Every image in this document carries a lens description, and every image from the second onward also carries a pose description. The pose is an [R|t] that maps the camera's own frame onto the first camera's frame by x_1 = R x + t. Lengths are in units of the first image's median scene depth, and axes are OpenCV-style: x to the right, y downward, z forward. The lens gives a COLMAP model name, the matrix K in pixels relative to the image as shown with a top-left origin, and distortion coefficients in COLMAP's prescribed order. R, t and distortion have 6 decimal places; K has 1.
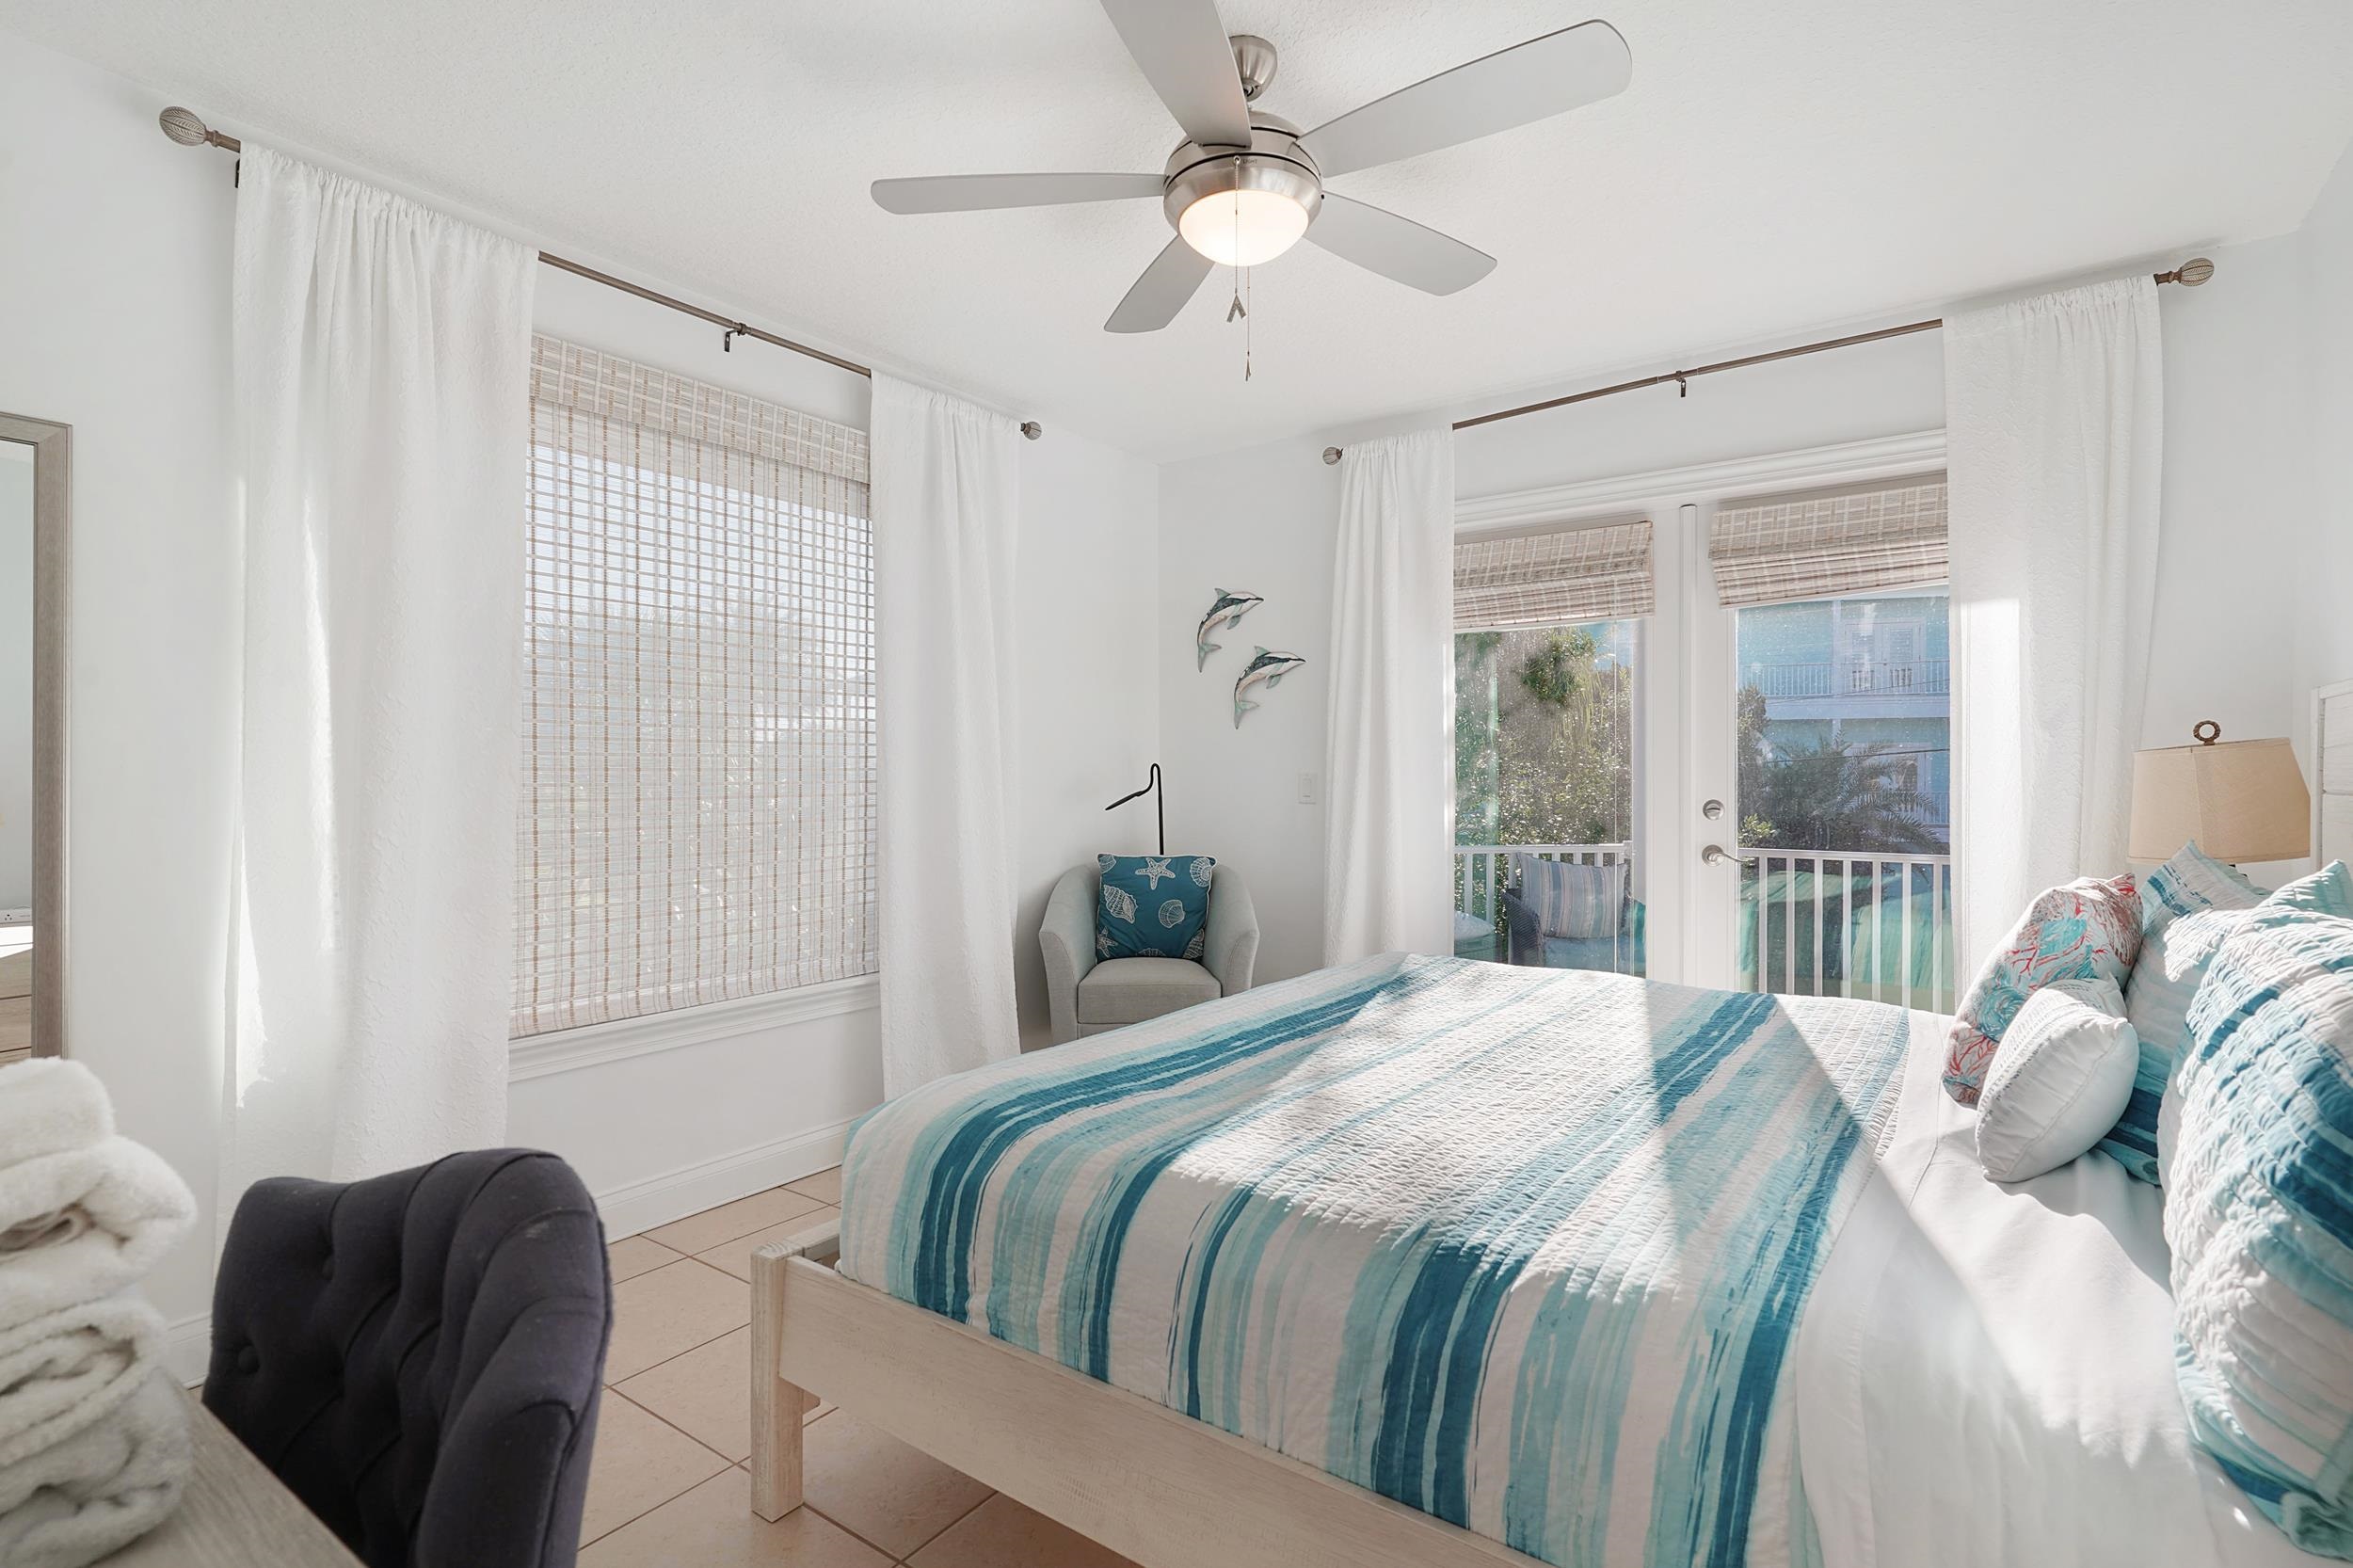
lens RADIAL K [[1139.8, 0, 1177.8], [0, 1139.8, 771.5], [0, 0, 1]] dist [0.000216, 0.001175]
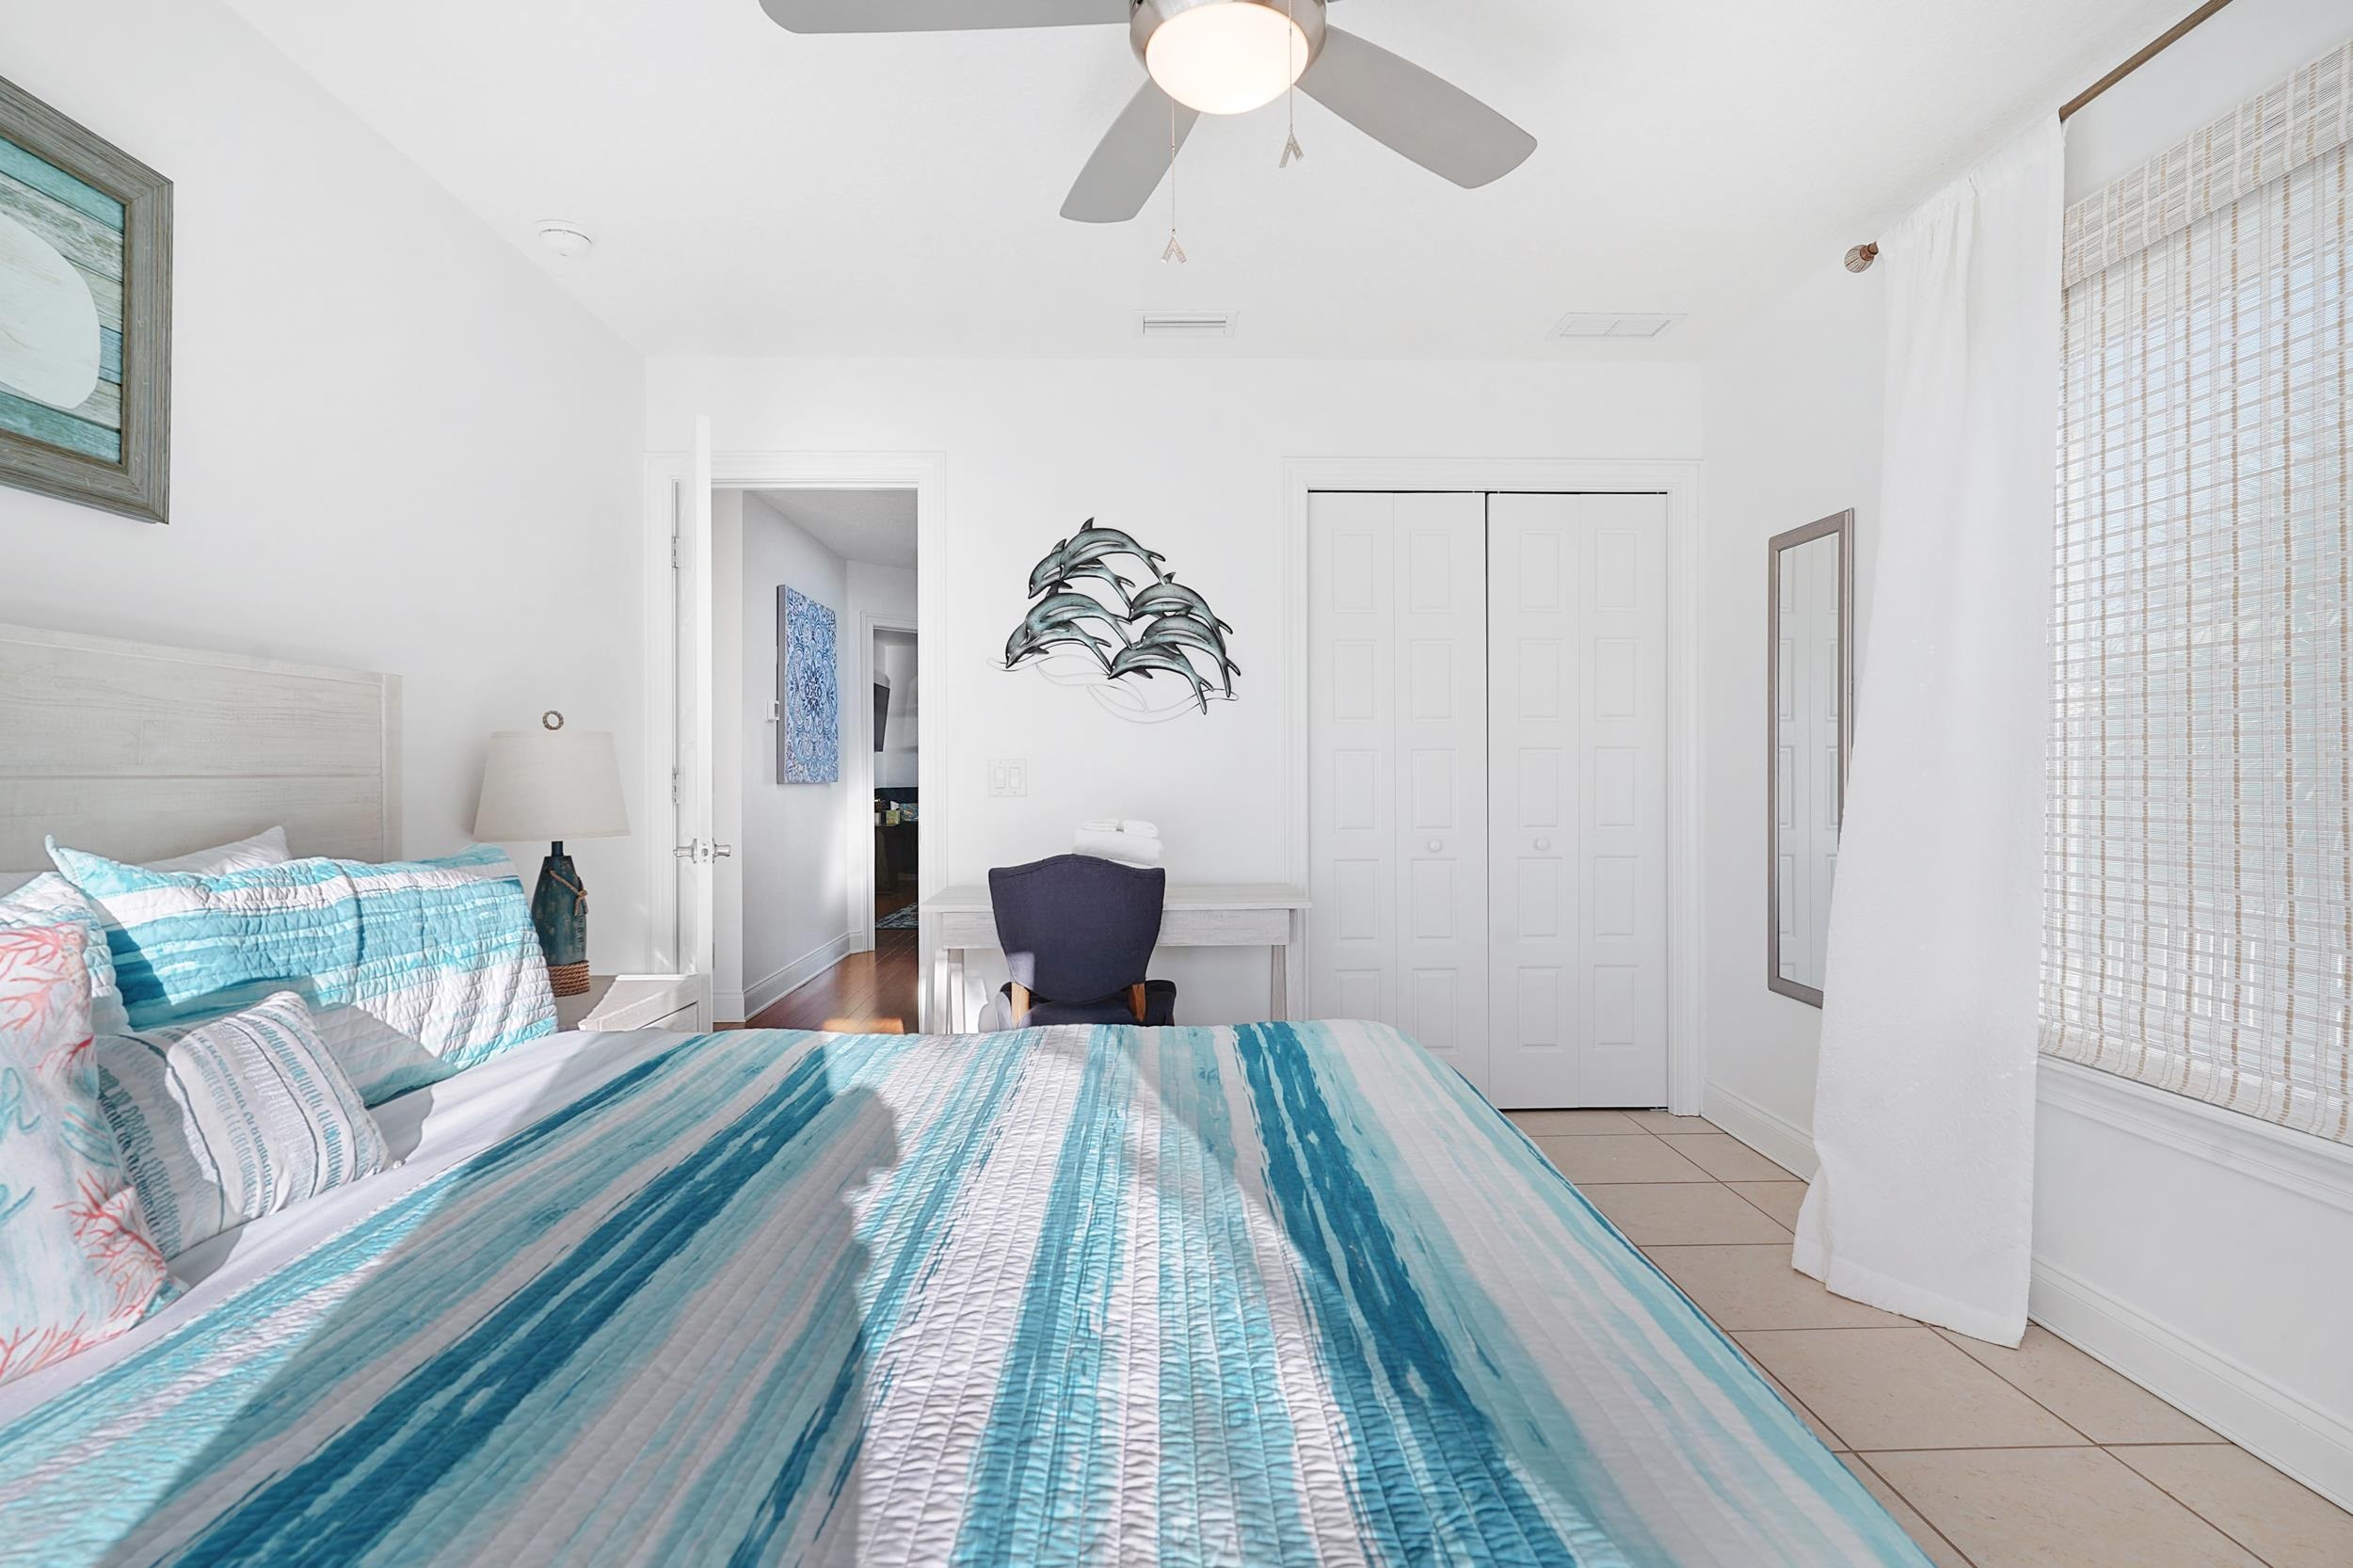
lens RADIAL K [[1139.8, 0, 1177.8], [0, 1139.8, 771.5], [0, 0, 1]] dist [0.000216, 0.001175]
pose [[-0.802542, -0.001445, -0.596594, 0.425105], [0.003598, 0.999967, -0.007263, 0.022837], [0.596584, -0.007976, -0.802511, 1.233906]]
